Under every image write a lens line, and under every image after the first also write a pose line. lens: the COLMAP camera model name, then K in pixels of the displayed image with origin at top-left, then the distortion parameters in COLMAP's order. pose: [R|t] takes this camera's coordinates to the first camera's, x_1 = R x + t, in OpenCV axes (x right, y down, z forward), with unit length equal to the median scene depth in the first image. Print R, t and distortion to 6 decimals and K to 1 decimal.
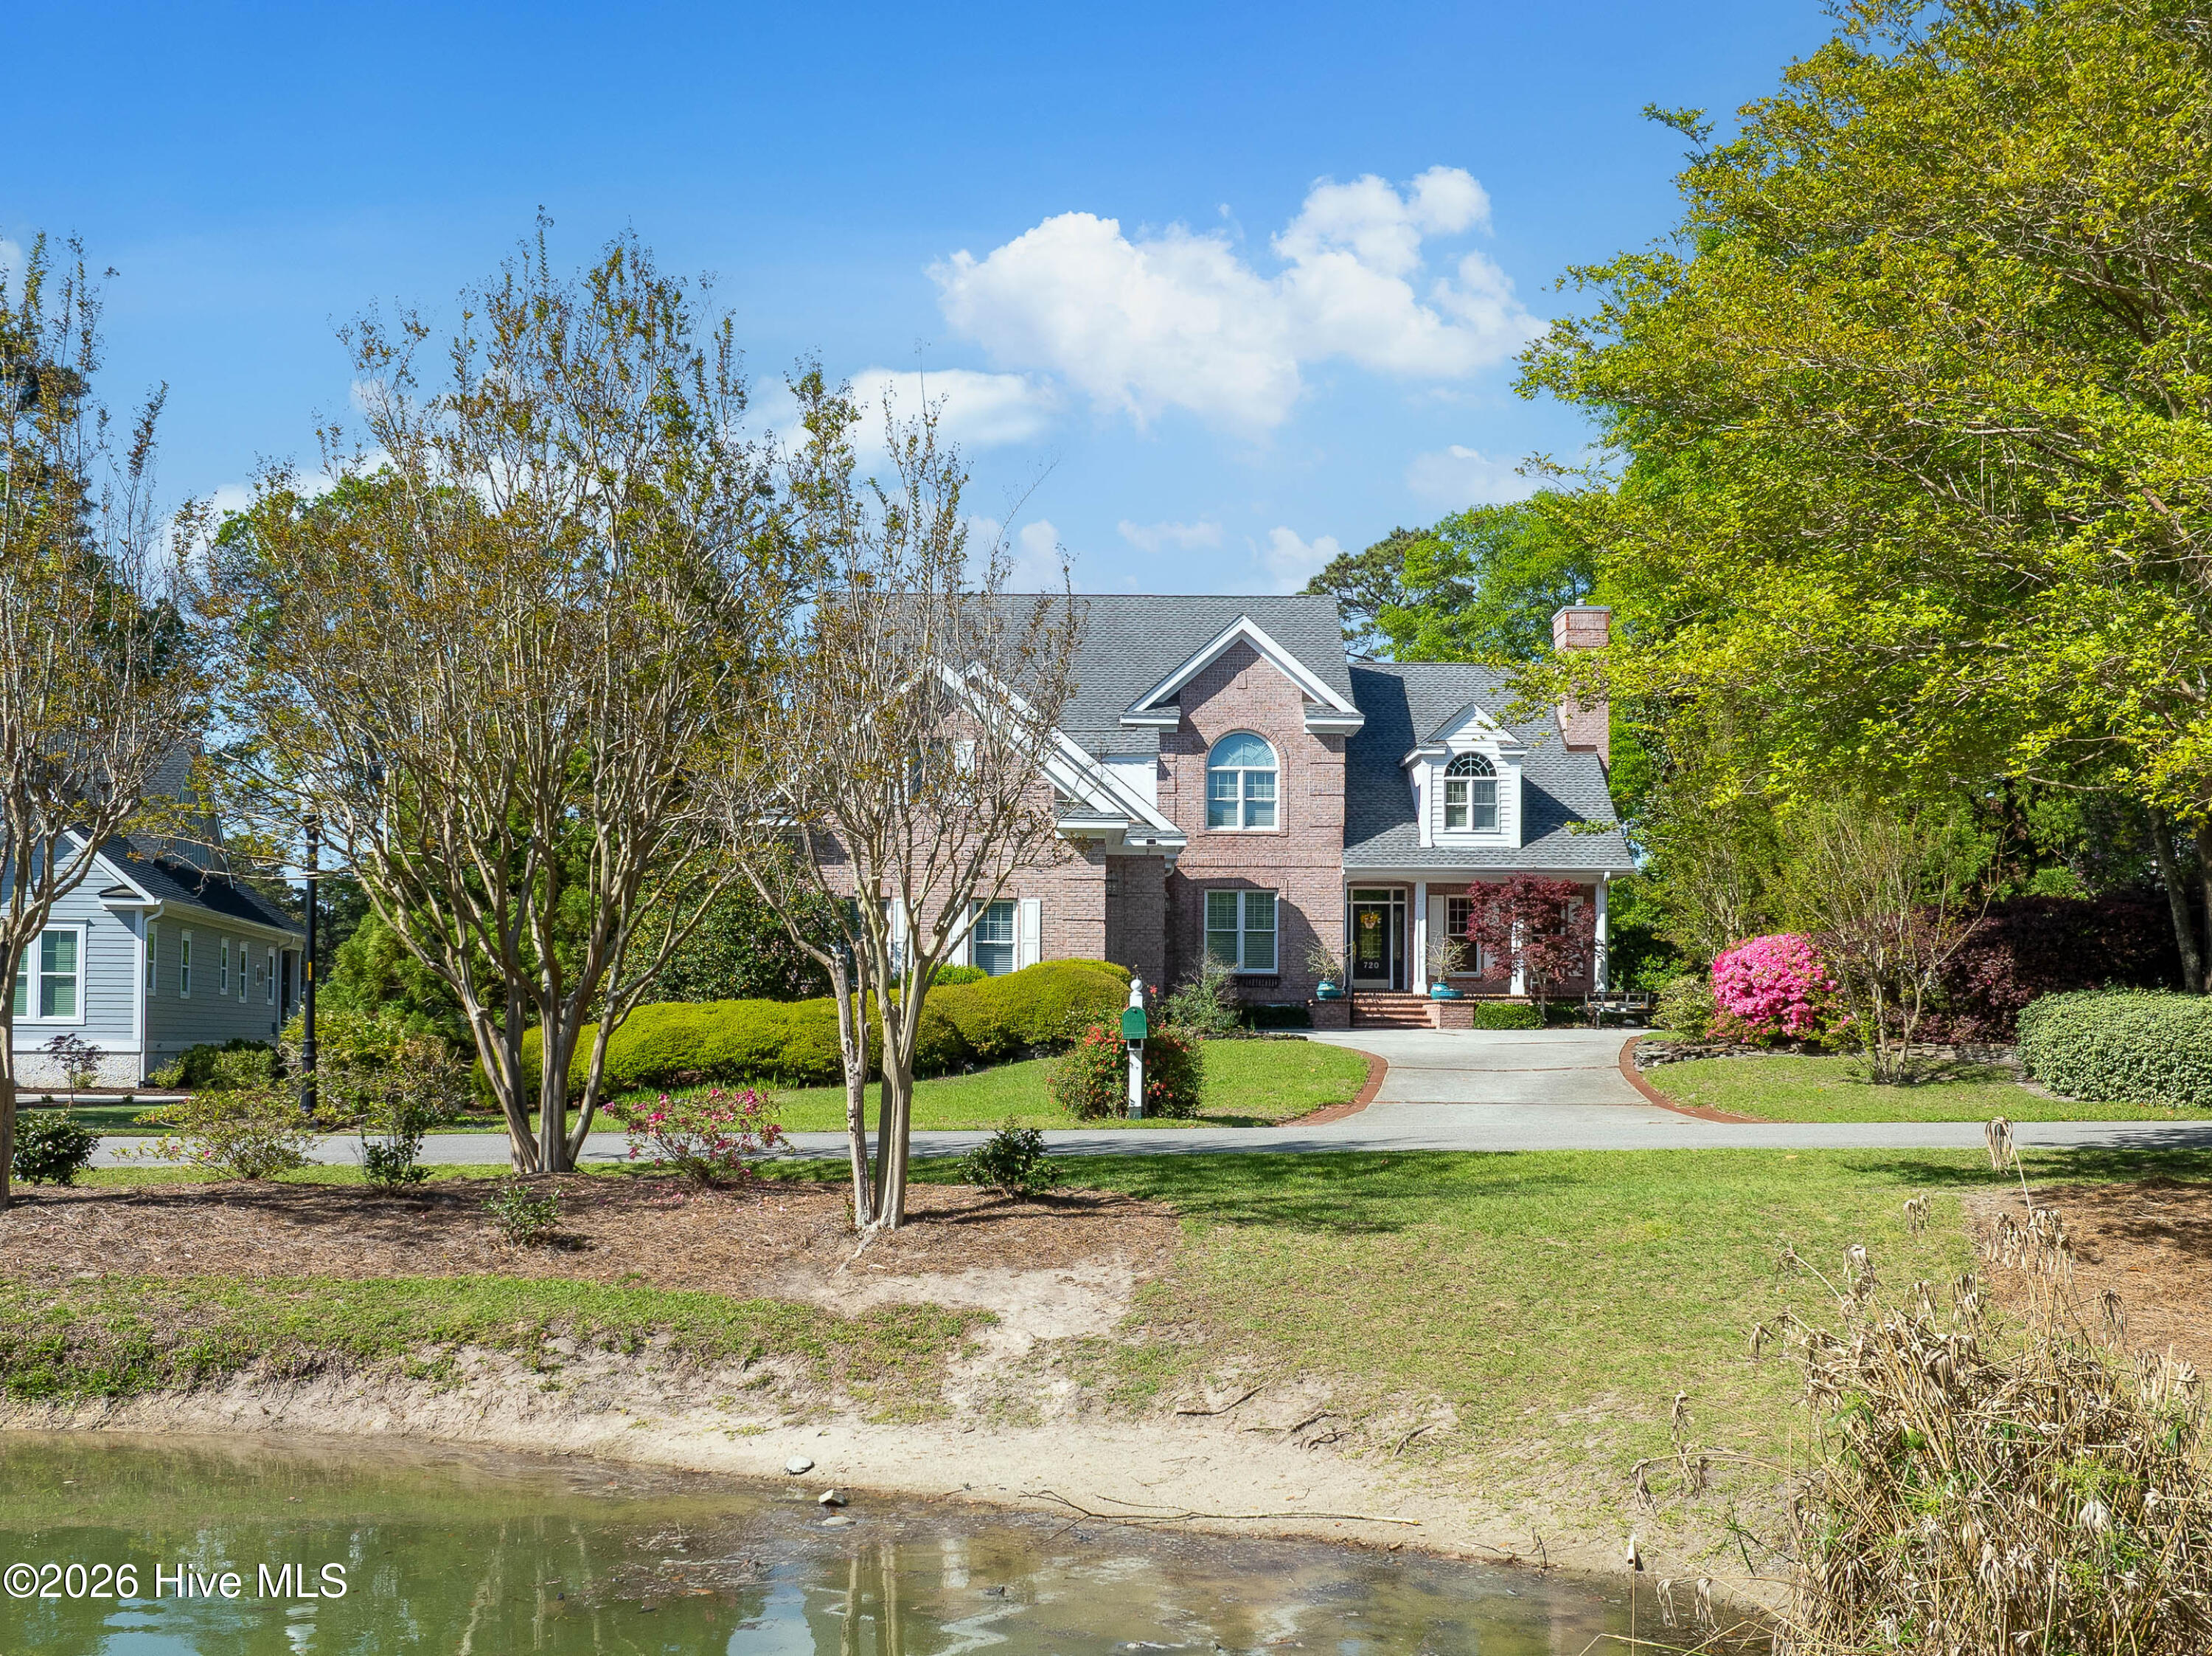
lens RADIAL K [[2255.1, 0, 1105.6], [0, 2255.1, 1088.2], [0, 0, 1]] dist [-0.049106, 0.006271]
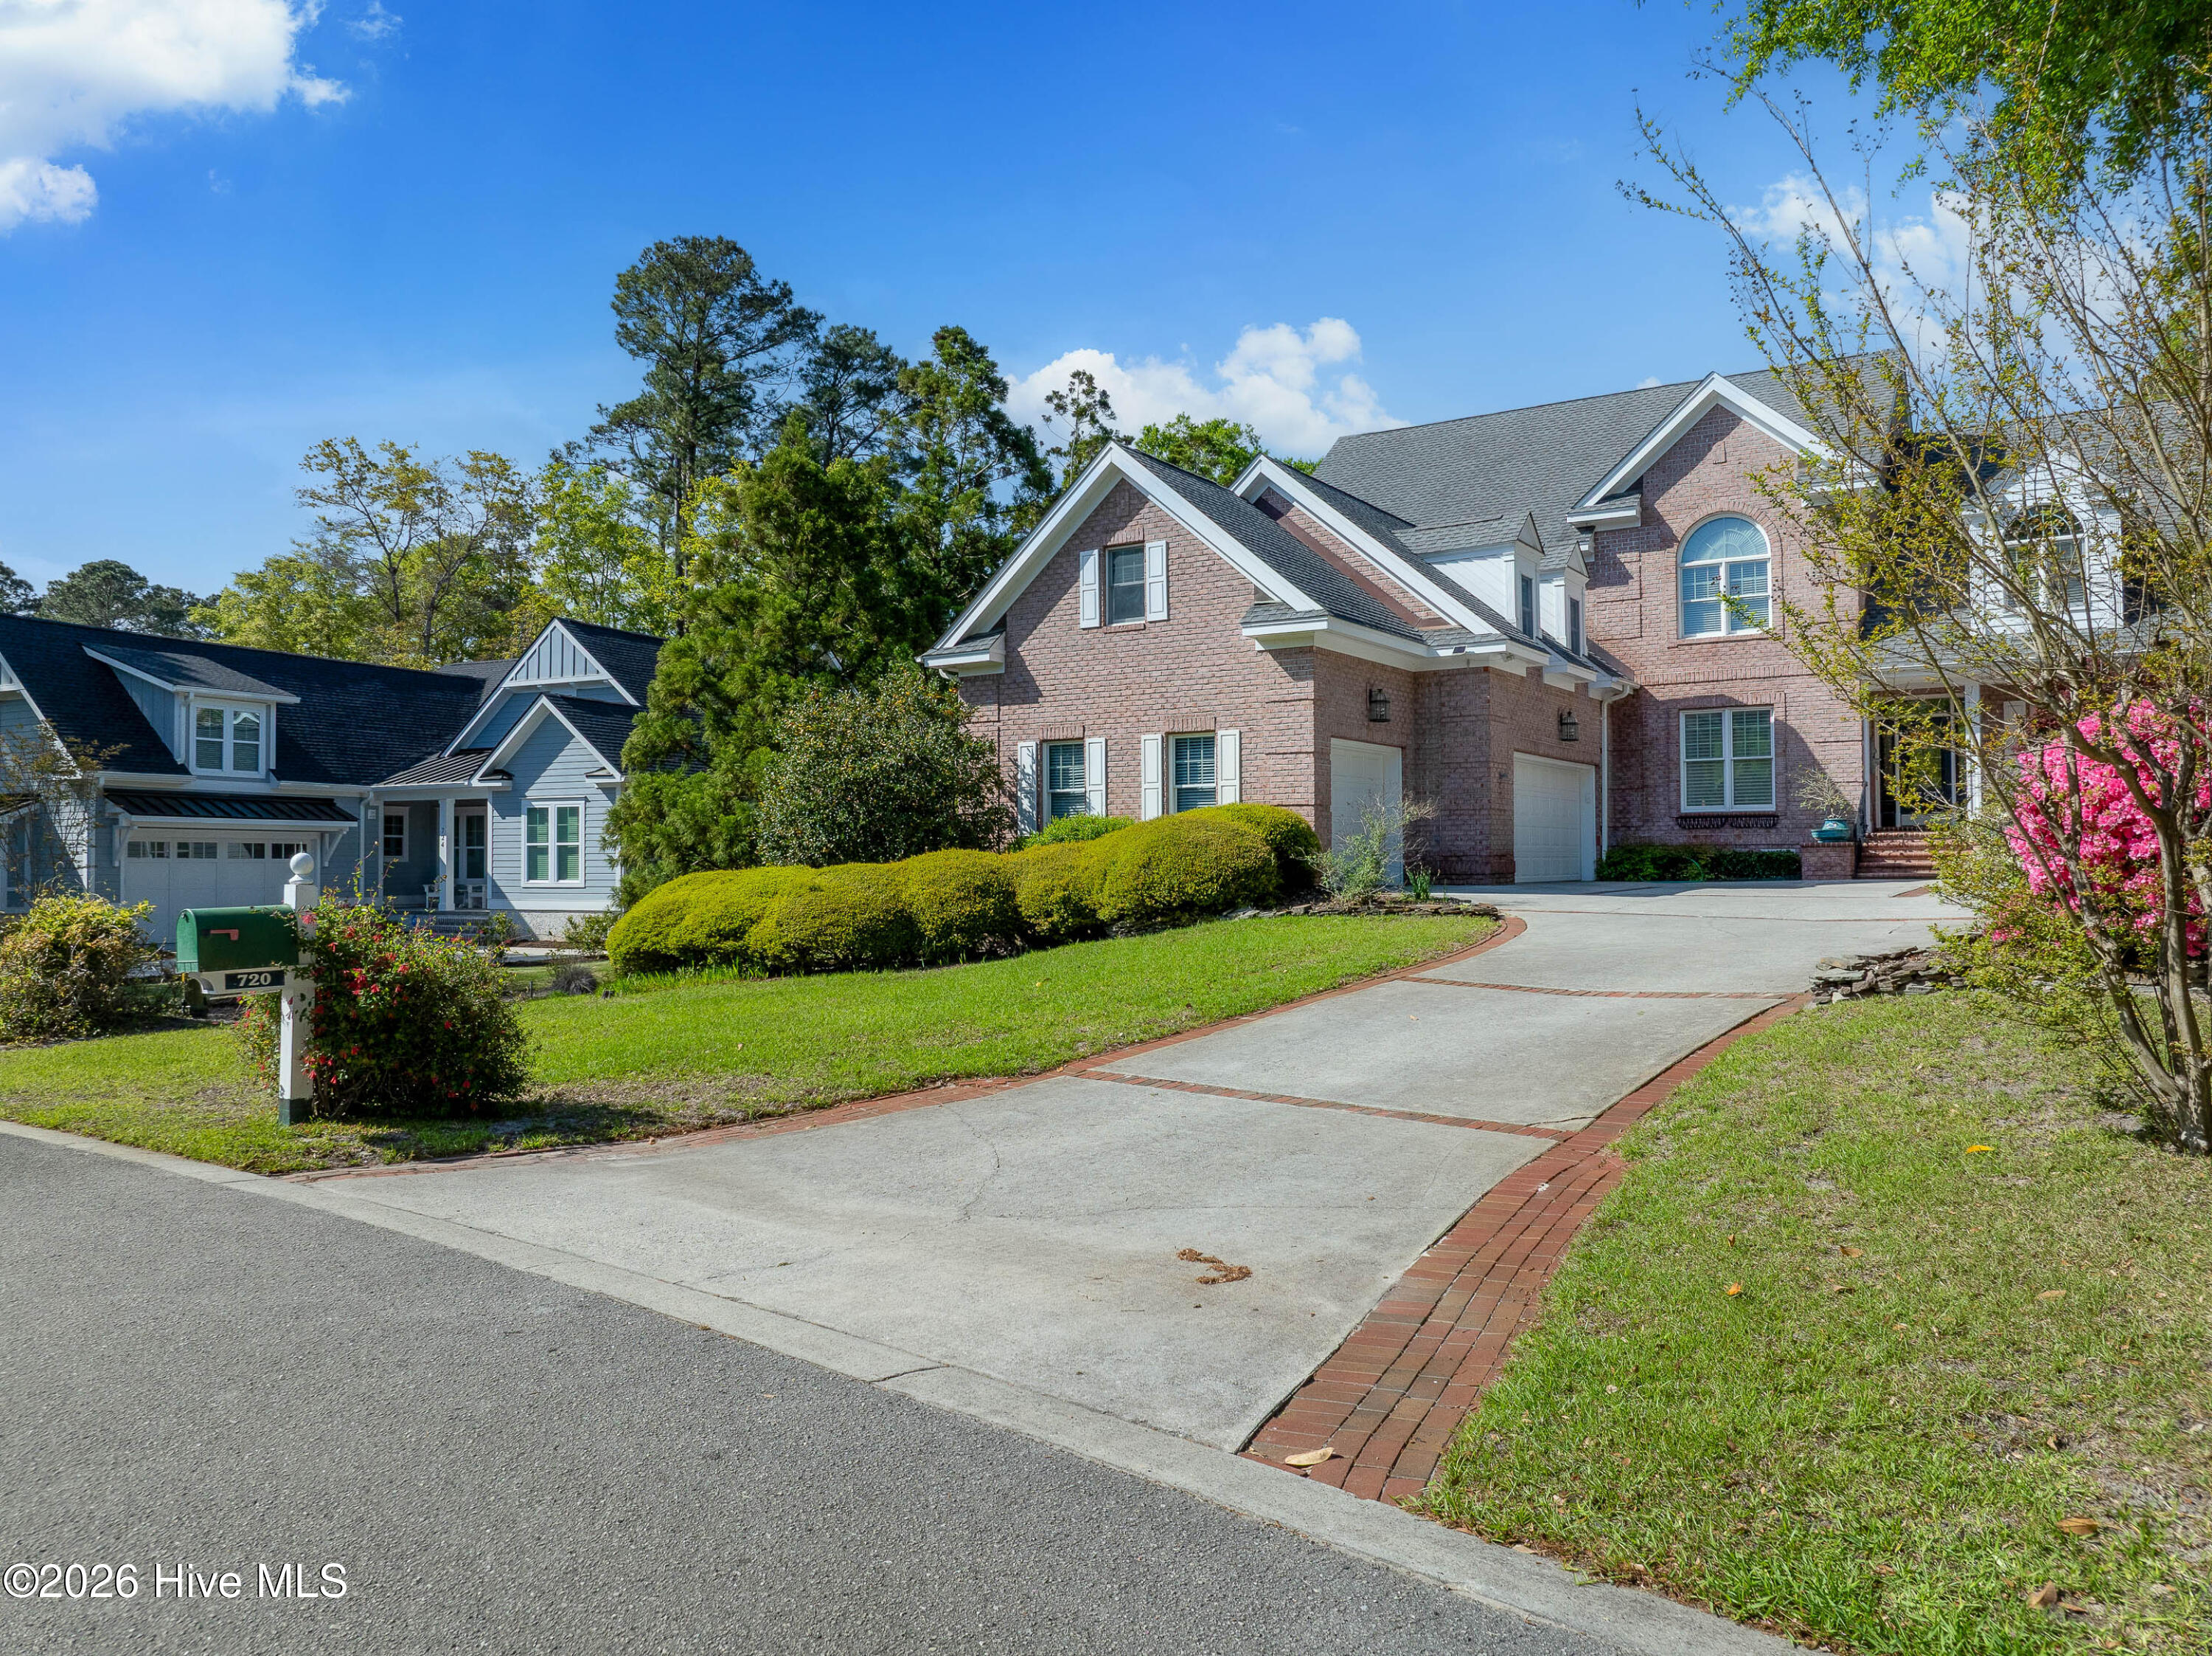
lens RADIAL K [[1568.4, 0, 1114.5], [0, 1568.4, 857.6], [0, 0, 1]] dist [-0.042961, 0.000993]
pose [[0.829547, -0.014340, -0.558253, 0.190413], [-0.000629, 0.999646, -0.026613, -0.019182], [0.558437, 0.022428, 0.829244, 0.411534]]
